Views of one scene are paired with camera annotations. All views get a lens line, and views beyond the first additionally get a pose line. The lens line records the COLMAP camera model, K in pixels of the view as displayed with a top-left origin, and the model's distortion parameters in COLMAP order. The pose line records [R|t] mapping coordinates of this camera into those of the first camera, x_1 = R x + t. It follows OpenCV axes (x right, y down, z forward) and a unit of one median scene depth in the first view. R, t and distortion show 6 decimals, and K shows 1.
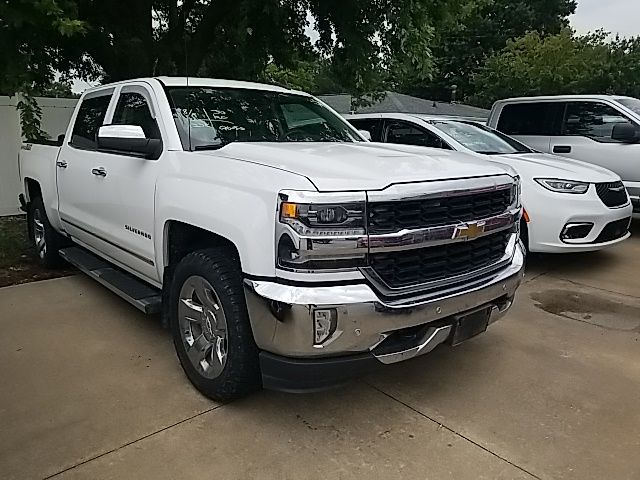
lens RADIAL K [[487.6, 0, 326.9], [0, 487.6, 221.5], [0, 0, 1]] dist [0.065711, -0.100902]
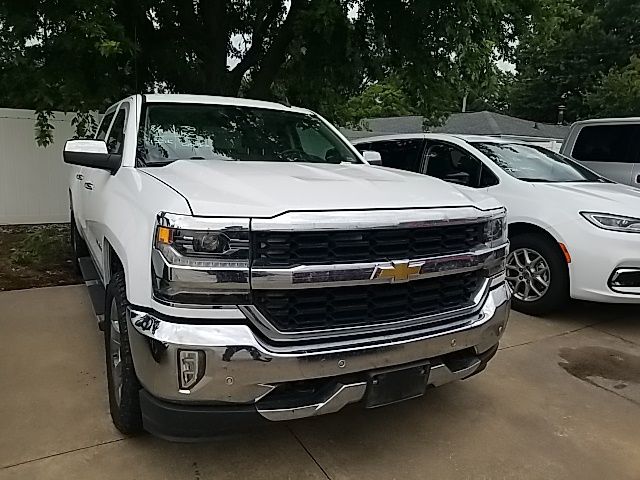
lens RADIAL K [[488.1, 0, 319.2], [0, 488.1, 224.5], [0, 0, 1]] dist [0.071565, -0.101057]
pose [[0.974942, 0.054592, -0.215655, 0.284042], [-0.061947, 0.997701, -0.027490, -0.025289], [0.213658, 0.040160, 0.976083, 0.126149]]
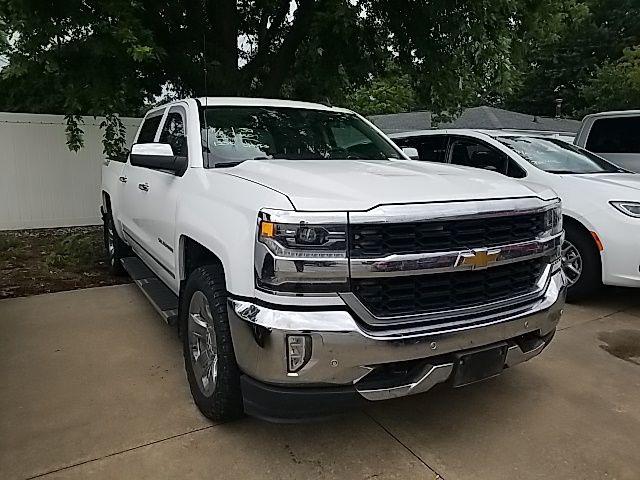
lens RADIAL K [[489.9, 0, 323.3], [0, 489.9, 216.1], [0, 0, 1]] dist [0.068872, -0.095022]
pose [[0.979285, 0.027318, -0.200634, 0.162748], [-0.036305, 0.998489, -0.041250, -0.009762], [0.199204, 0.047679, 0.978798, 0.046318]]
